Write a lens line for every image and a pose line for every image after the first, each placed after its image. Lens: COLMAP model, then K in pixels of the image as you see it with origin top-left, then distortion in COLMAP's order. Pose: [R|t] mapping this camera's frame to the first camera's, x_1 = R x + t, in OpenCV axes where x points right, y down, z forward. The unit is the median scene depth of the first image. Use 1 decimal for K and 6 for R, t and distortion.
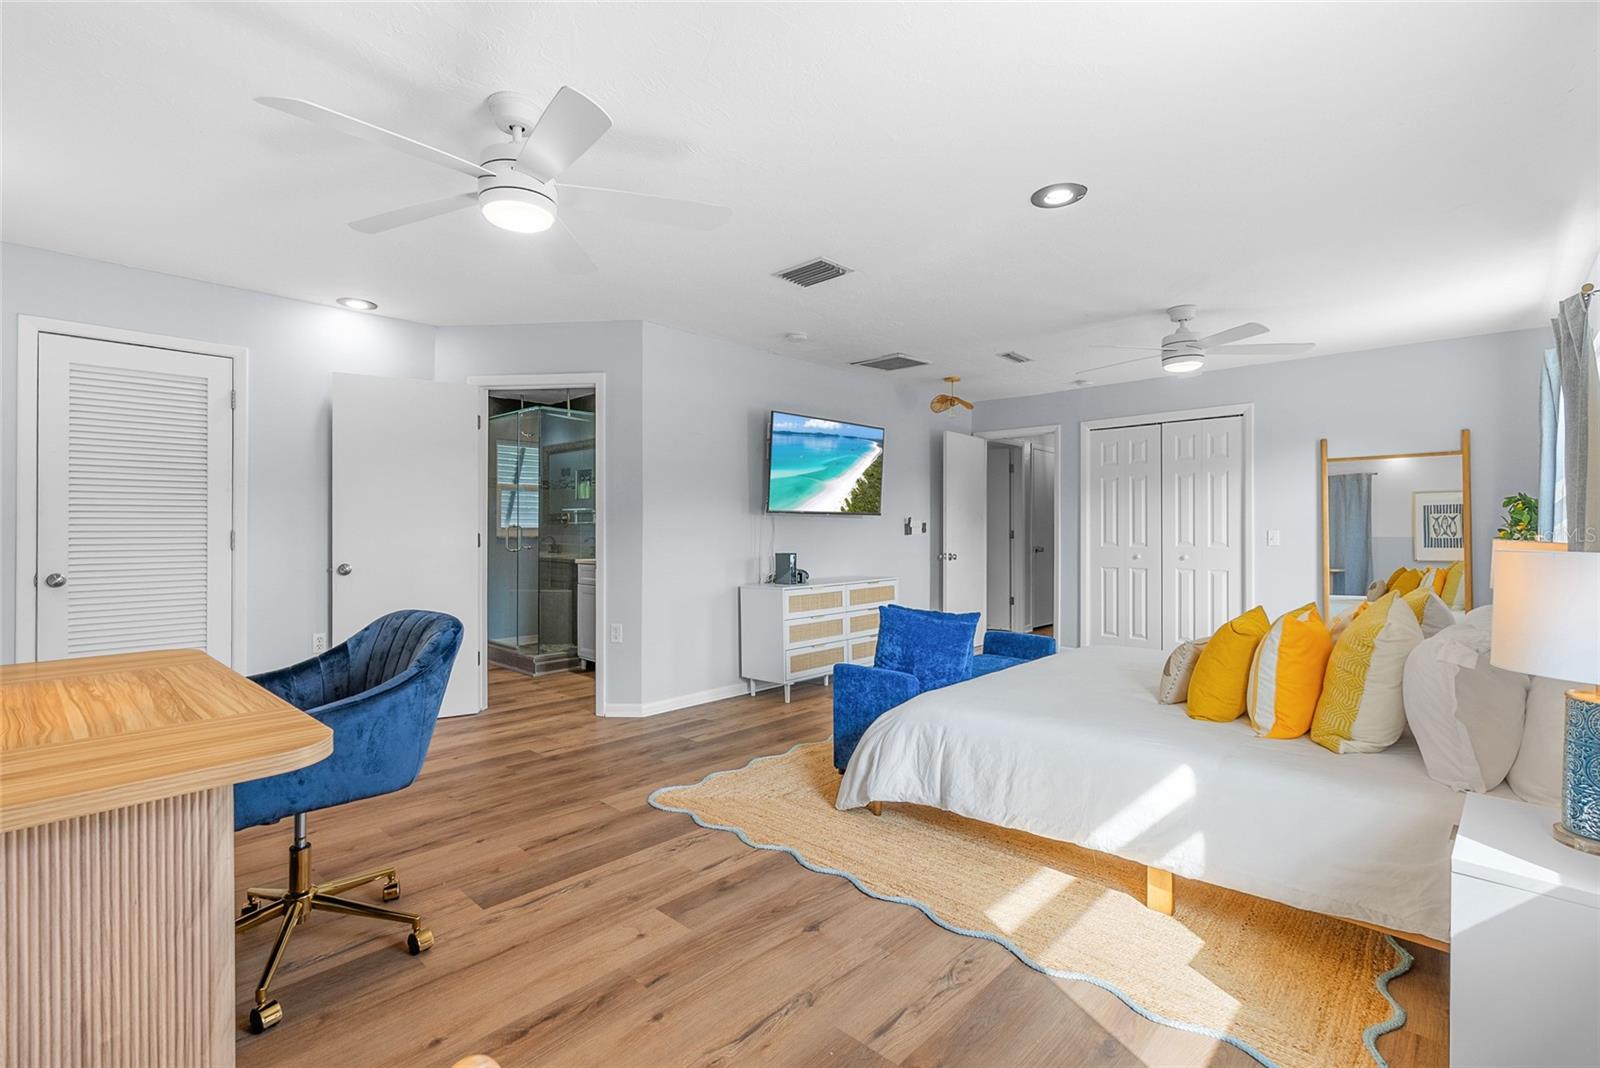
lens RADIAL K [[733.7, 0, 792.5], [0, 733.7, 528.1], [0, 0, 1]] dist [-0.017270, 0.006240]
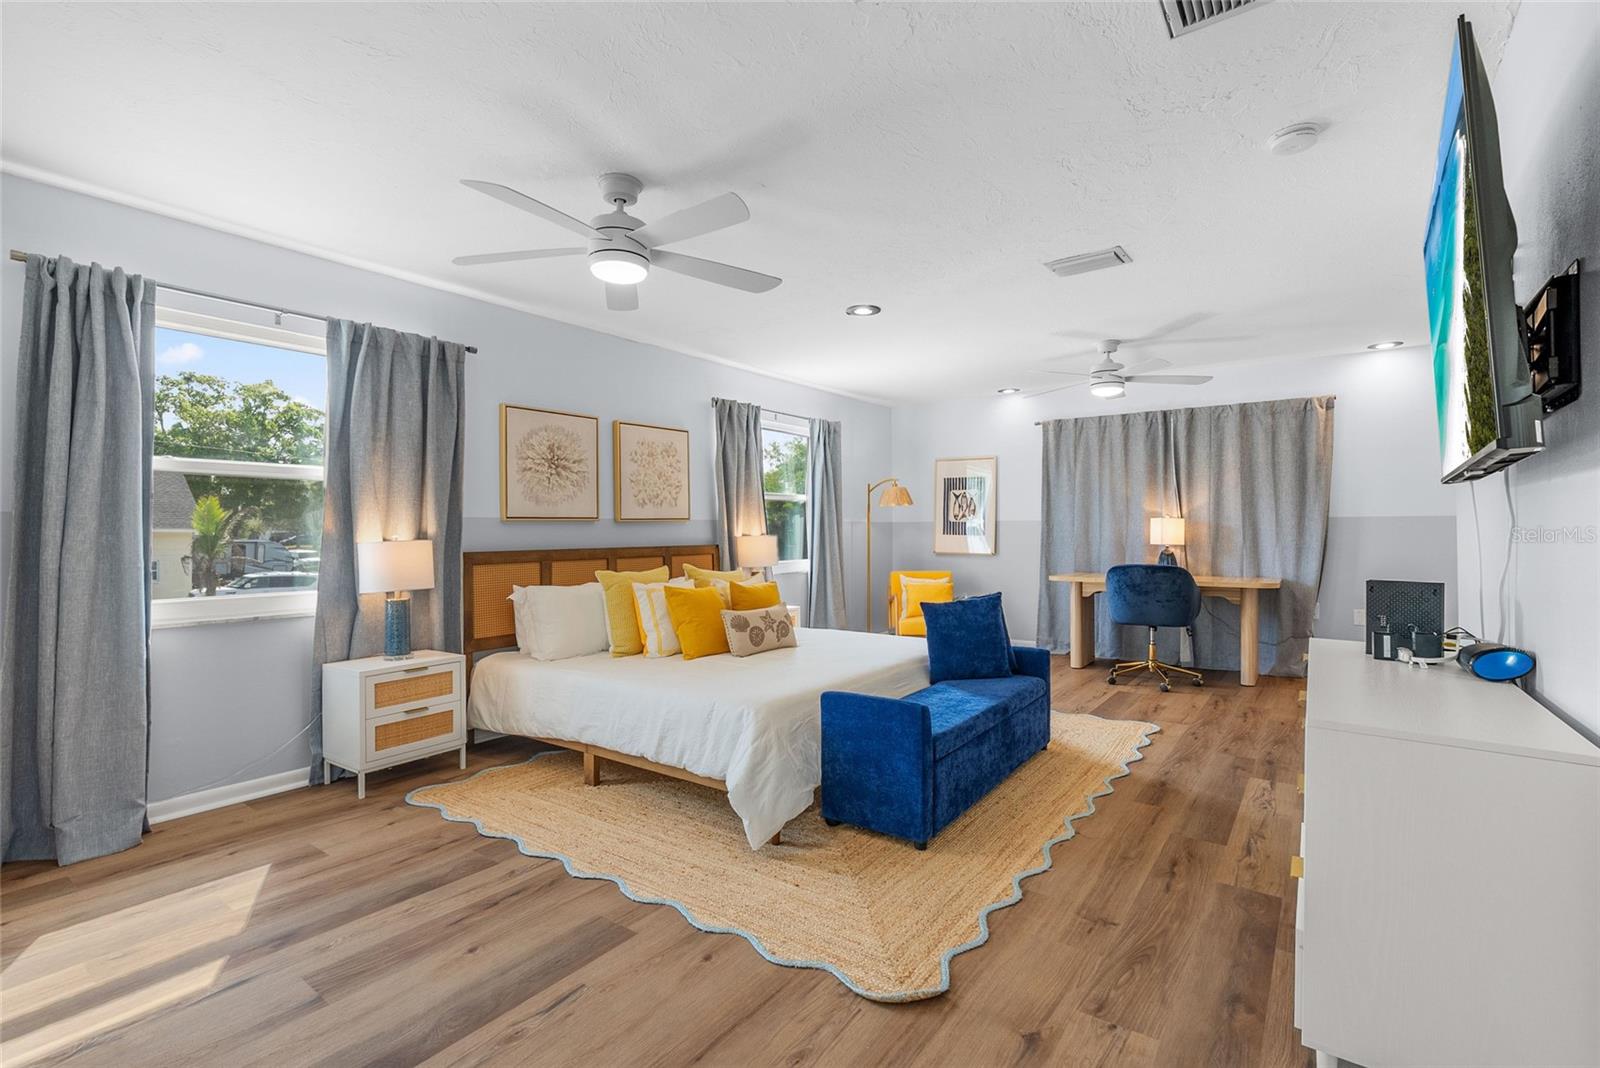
lens RADIAL K [[733.7, 0, 801.3], [0, 733.7, 537.4], [0, 0, 1]] dist [-0.017270, 0.006240]
pose [[-0.988369, 0.005775, -0.151964, 0.446149], [0.004851, 0.999967, 0.006450, 0.005566], [0.151996, 0.005638, -0.988365, 1.529806]]
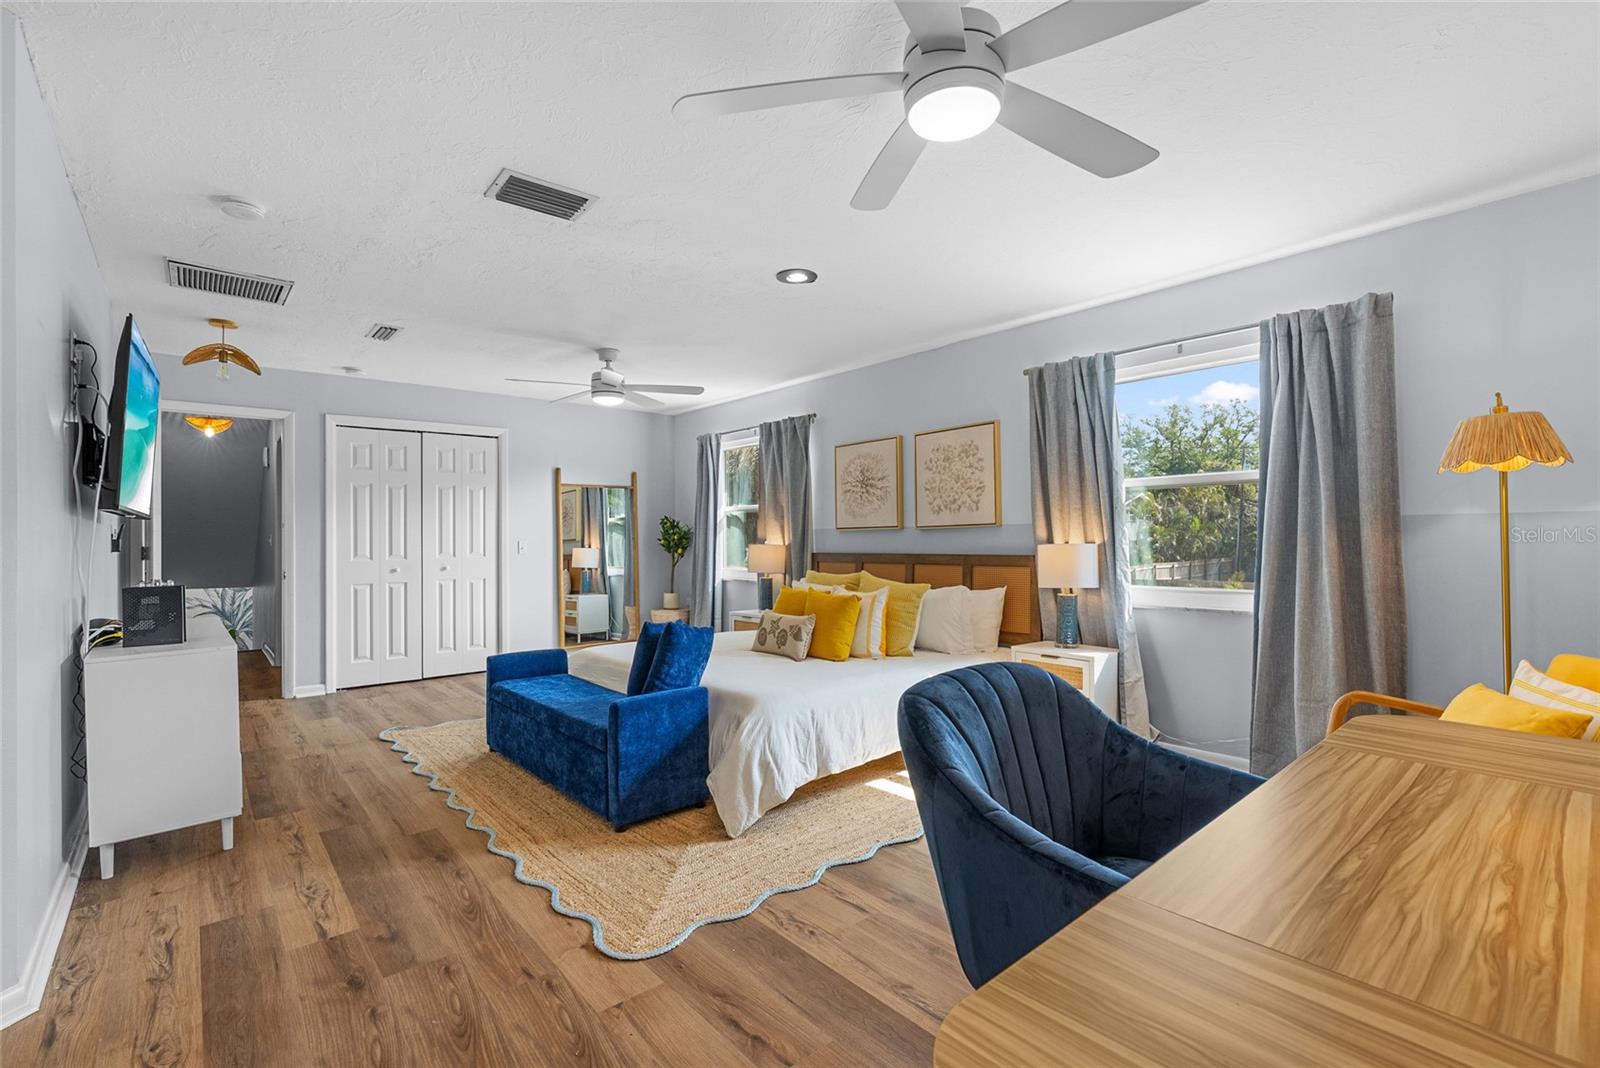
lens RADIAL K [[733.7, 0, 804.1], [0, 733.7, 538.0], [0, 0, 1]] dist [-0.017270, 0.006240]
pose [[0.086567, 0.000643, 0.996246, -0.560999], [0.005822, 0.999982, -0.001152, 0.002272], [-0.996229, 0.005900, 0.086561, 0.540893]]
